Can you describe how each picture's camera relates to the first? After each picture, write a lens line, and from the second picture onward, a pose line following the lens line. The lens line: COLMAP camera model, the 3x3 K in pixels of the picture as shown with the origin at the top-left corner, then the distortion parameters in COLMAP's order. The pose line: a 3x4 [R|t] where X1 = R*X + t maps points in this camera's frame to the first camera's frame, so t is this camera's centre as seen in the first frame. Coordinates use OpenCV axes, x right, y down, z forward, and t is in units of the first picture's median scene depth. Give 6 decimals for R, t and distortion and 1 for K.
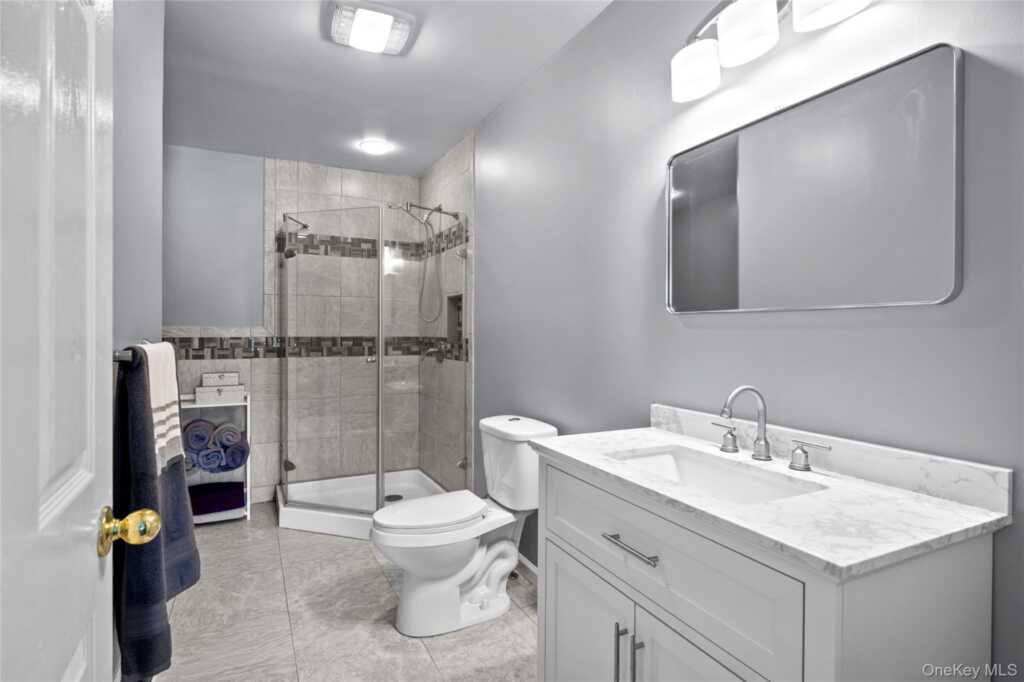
lens RADIAL K [[519.3, 0, 512.0], [0, 519.3, 341.0], [0, 0, 1]] dist [-0.000087, 0.000005]
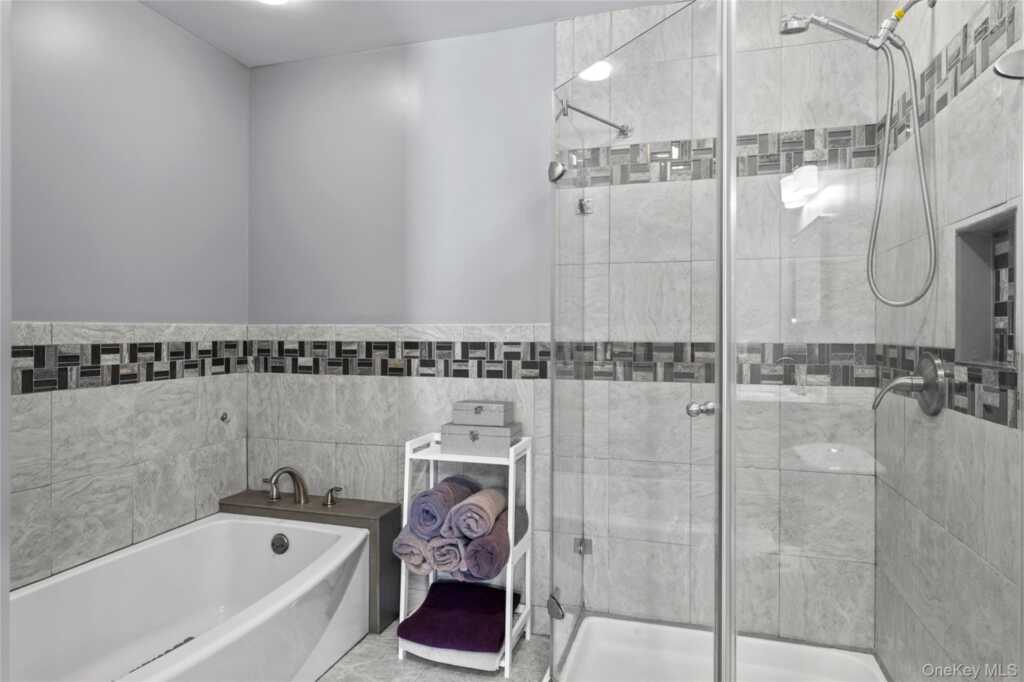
lens RADIAL K [[607.3, 0, 511.4], [0, 607.3, 334.0], [0, 0, 1]] dist [-0.000204, -0.000729]
pose [[0.724575, 0.000511, -0.689195, -0.057679], [-0.012806, 0.999837, -0.012723, -0.007015], [0.689077, 0.018044, 0.724464, 0.480580]]
